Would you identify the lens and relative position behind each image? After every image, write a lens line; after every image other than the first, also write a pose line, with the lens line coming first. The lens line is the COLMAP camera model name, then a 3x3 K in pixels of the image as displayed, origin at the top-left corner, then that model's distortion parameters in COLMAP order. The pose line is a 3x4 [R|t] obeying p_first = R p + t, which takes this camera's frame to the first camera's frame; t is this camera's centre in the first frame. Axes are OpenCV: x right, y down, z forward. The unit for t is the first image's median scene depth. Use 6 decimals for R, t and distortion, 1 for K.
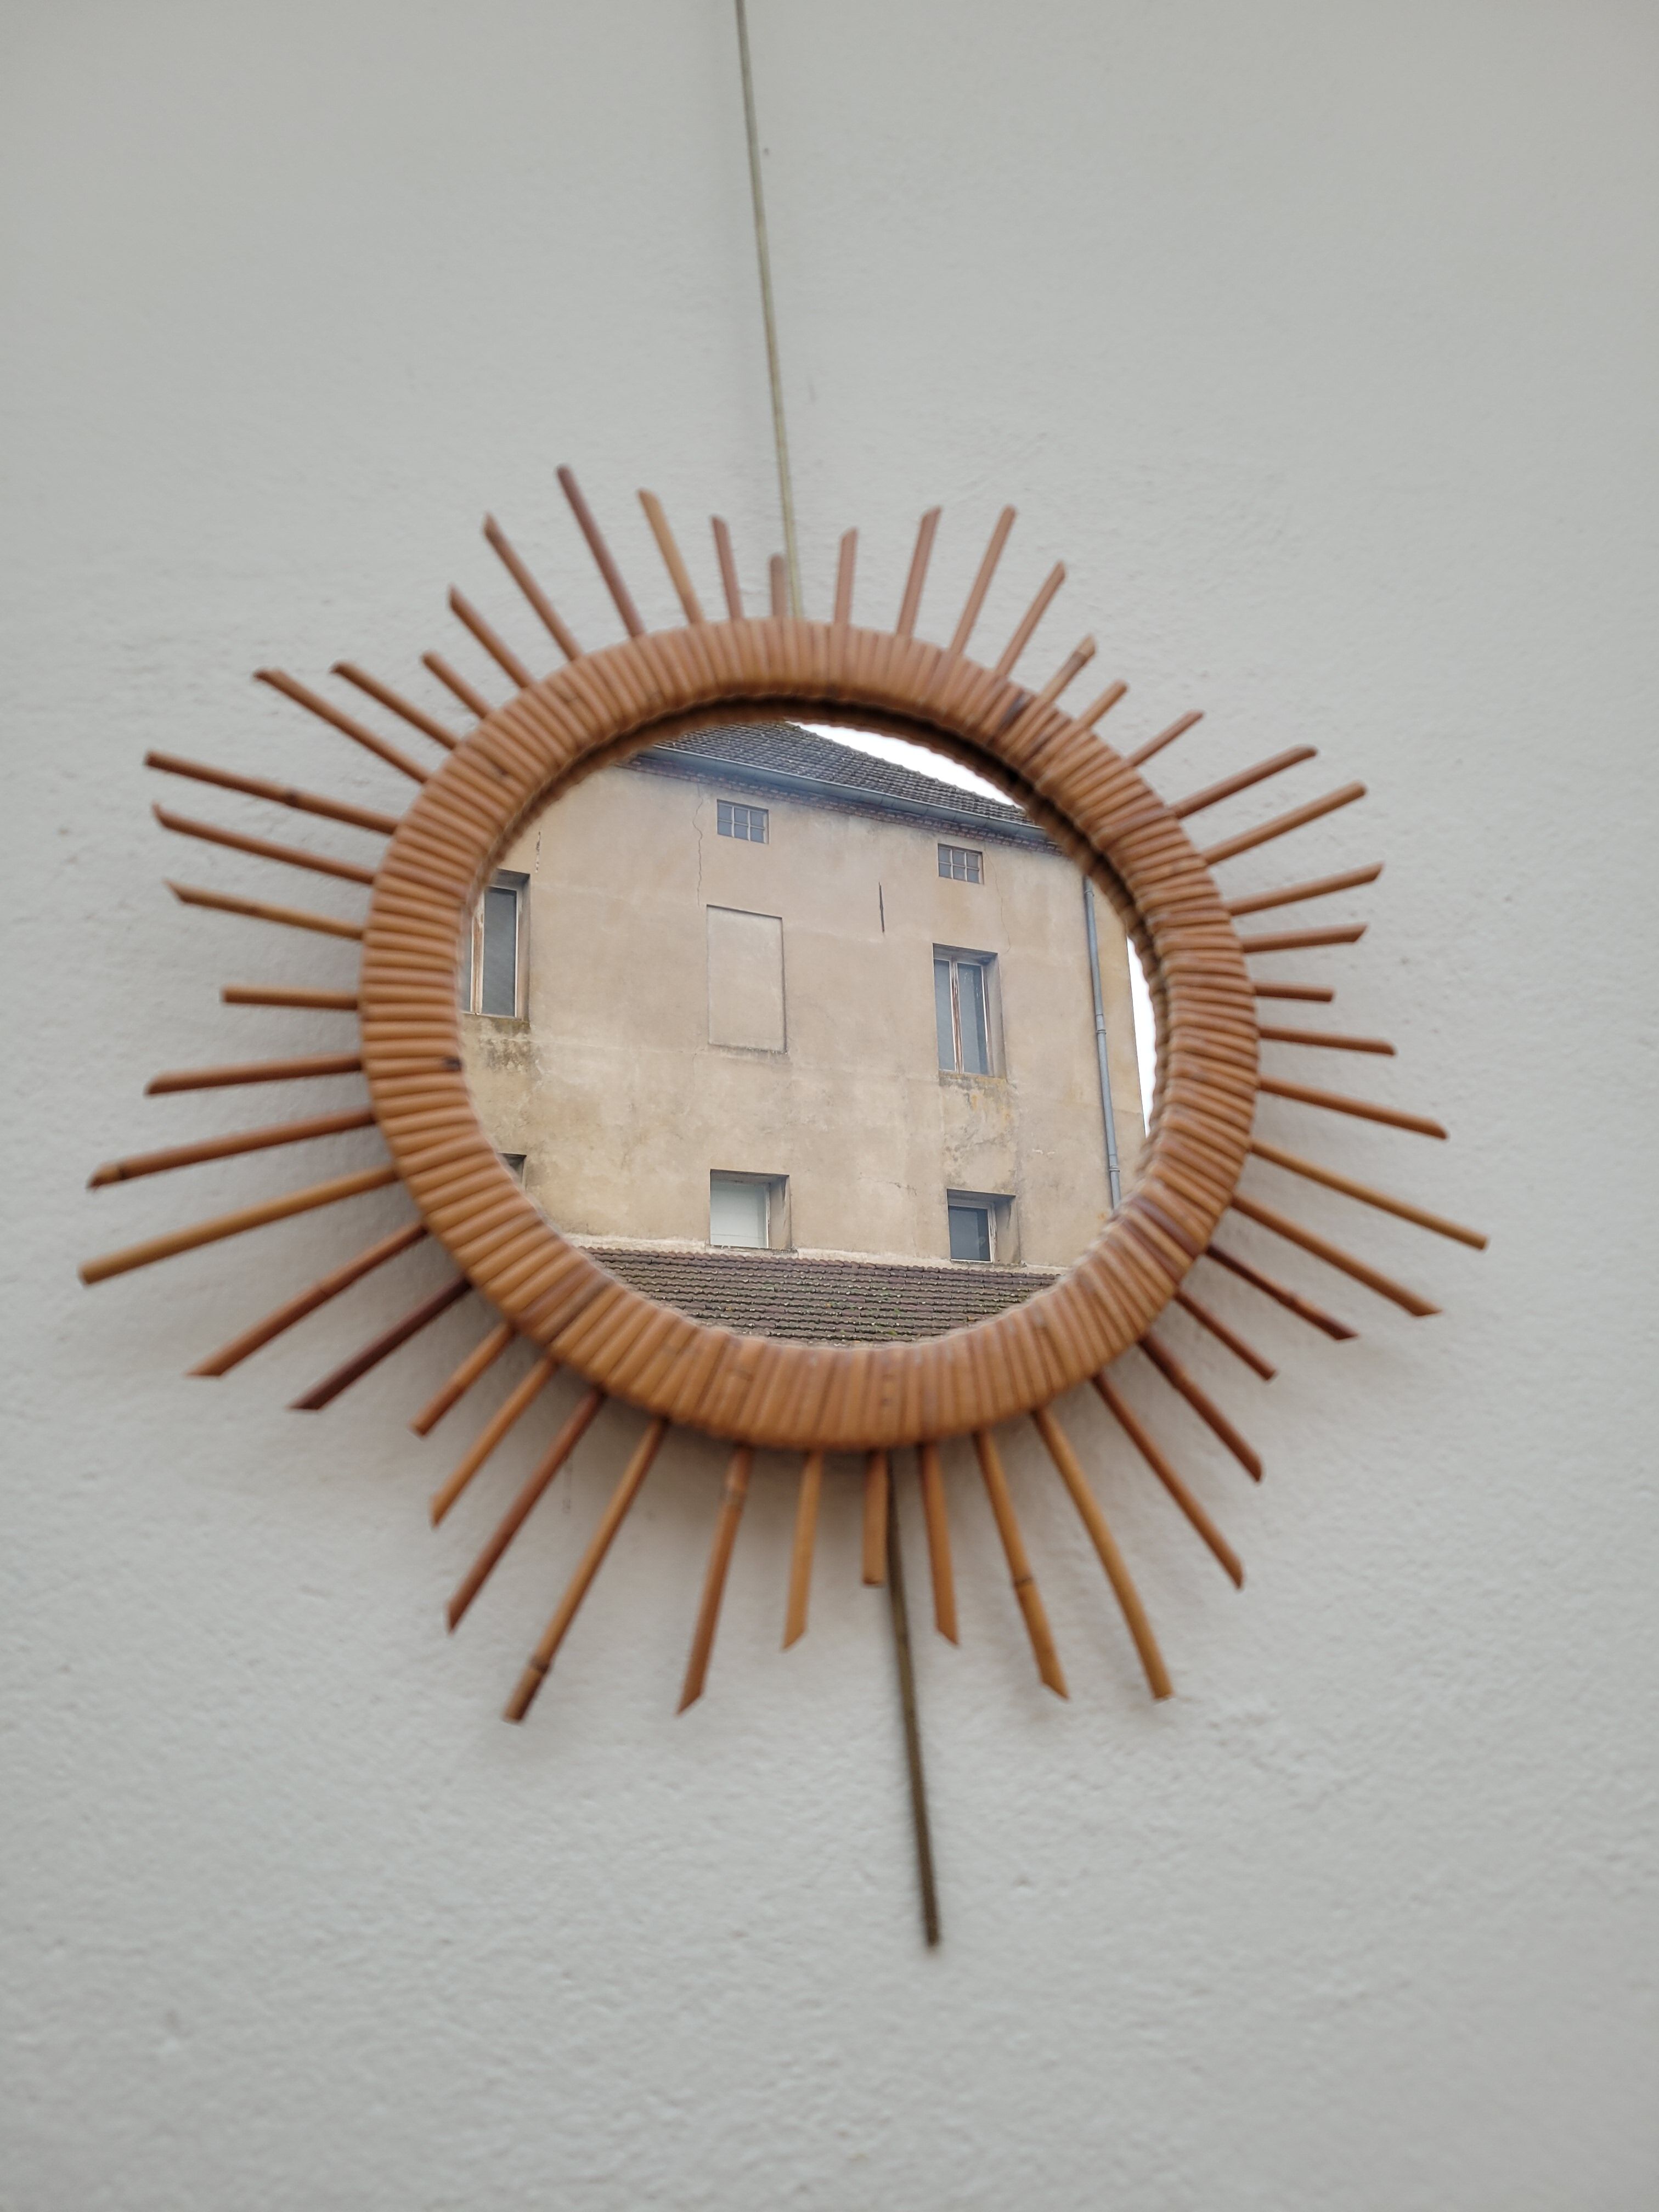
lens RADIAL K [[1629.4, 0, 854.5], [0, 1629.4, 1103.1], [0, 0, 1]] dist [0.055379, -0.032044]
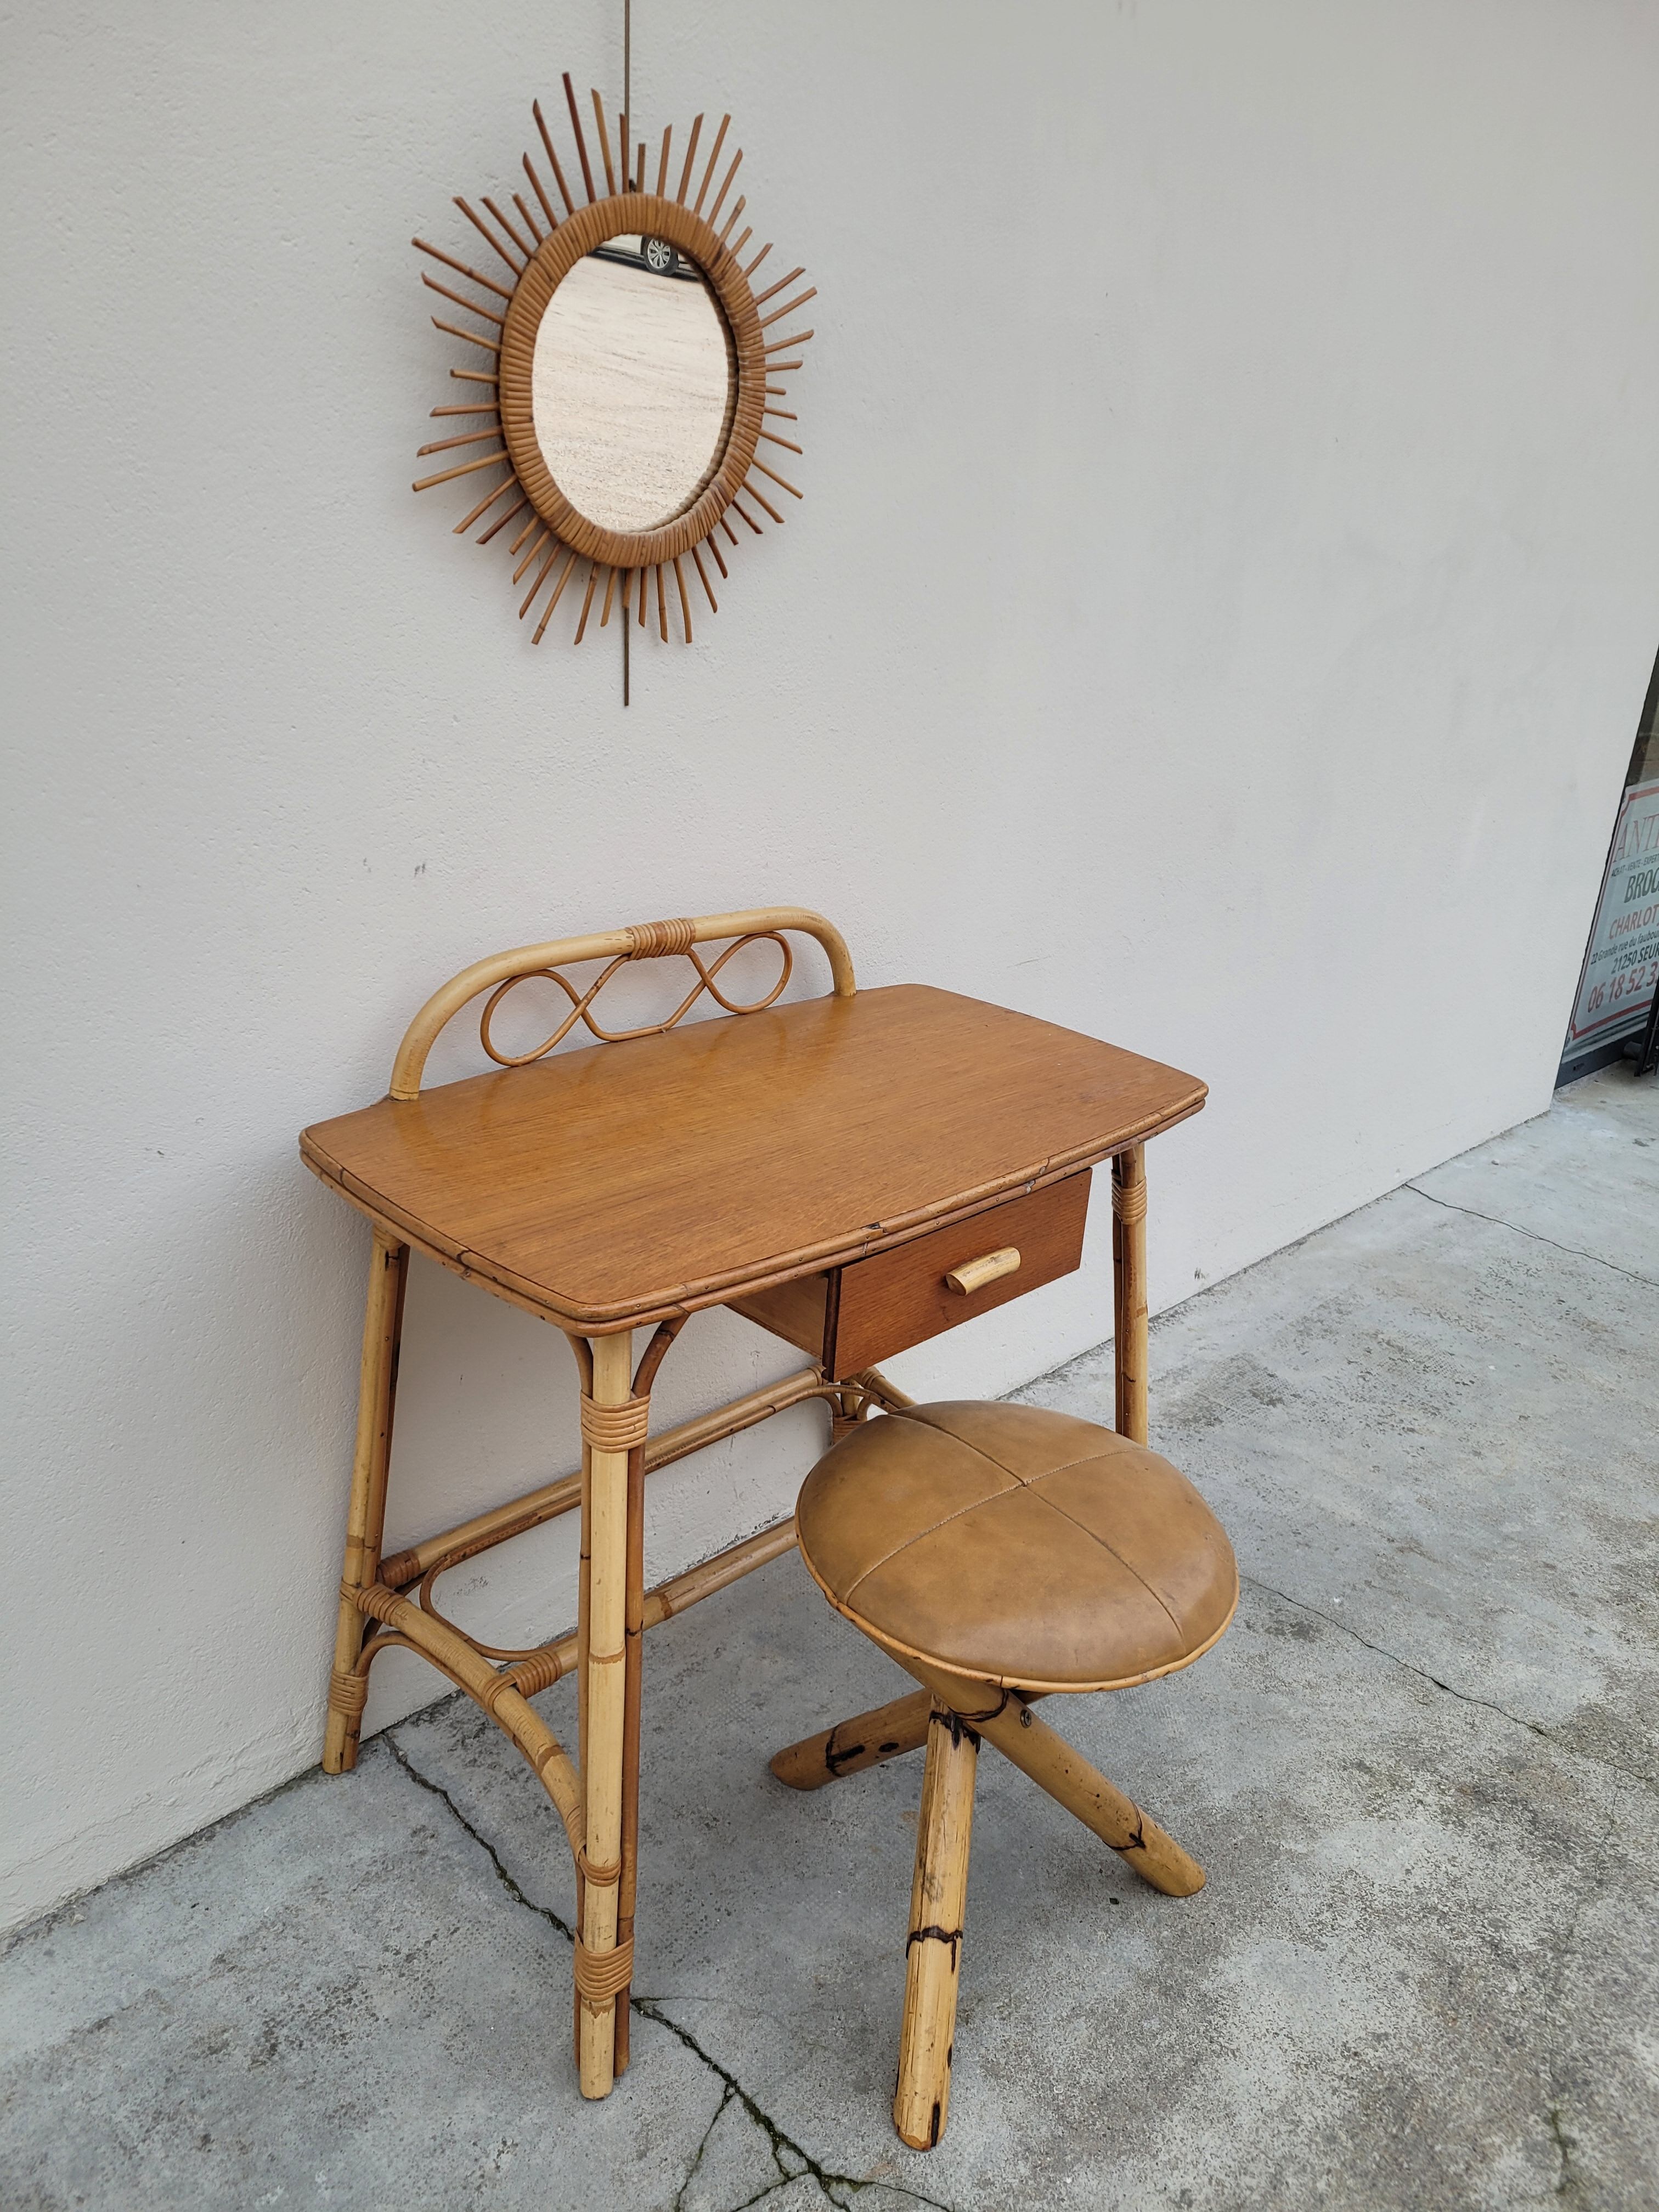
lens RADIAL K [[1669.2, 0, 847.5], [0, 1669.2, 1113.8], [0, 0, 1]] dist [0.058342, -0.032737]
pose [[0.796857, -0.100611, 0.595732, -1.713394], [-0.379926, 0.683229, 0.623581, -1.256398], [-0.469760, -0.723239, 0.506212, -1.606314]]
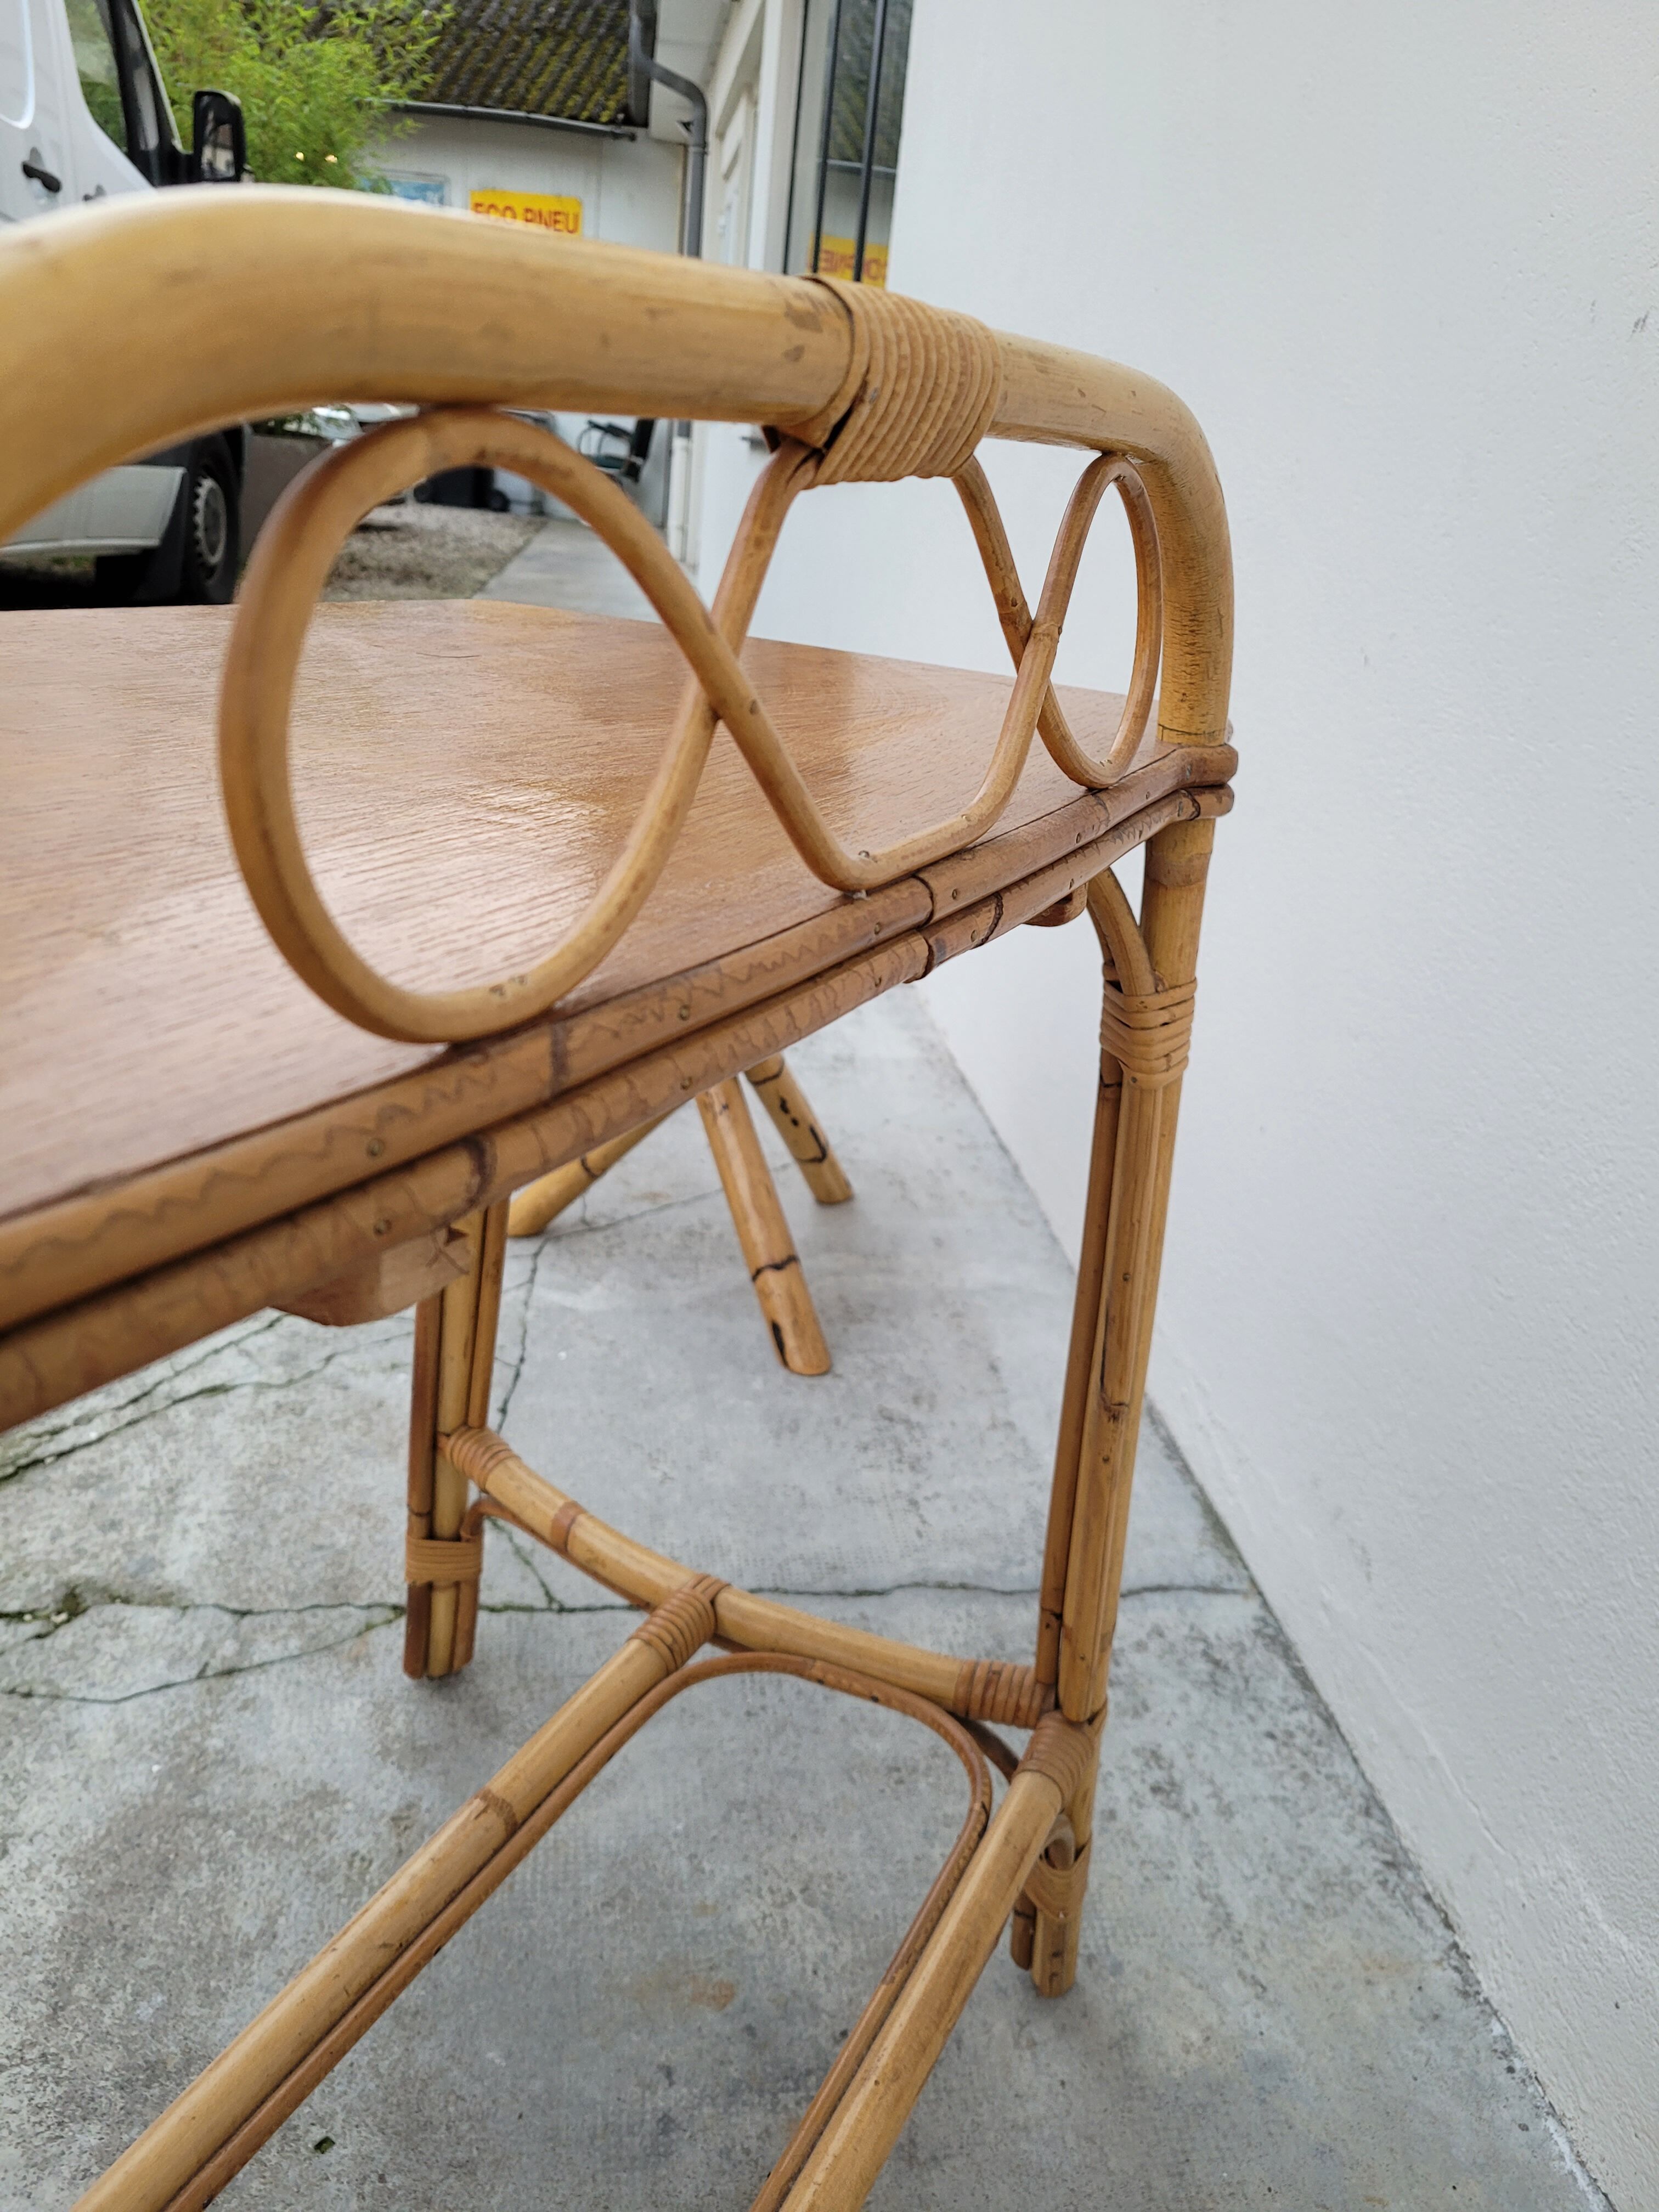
lens RADIAL K [[1669.2, 0, 847.5], [0, 1669.2, 1113.8], [0, 0, 1]] dist [0.058342, -0.032737]
pose [[-0.034742, 0.430815, -0.901771, 1.773547], [0.372254, 0.842964, 0.388379, 0.393936], [0.927480, -0.322195, -0.189659, -0.064218]]
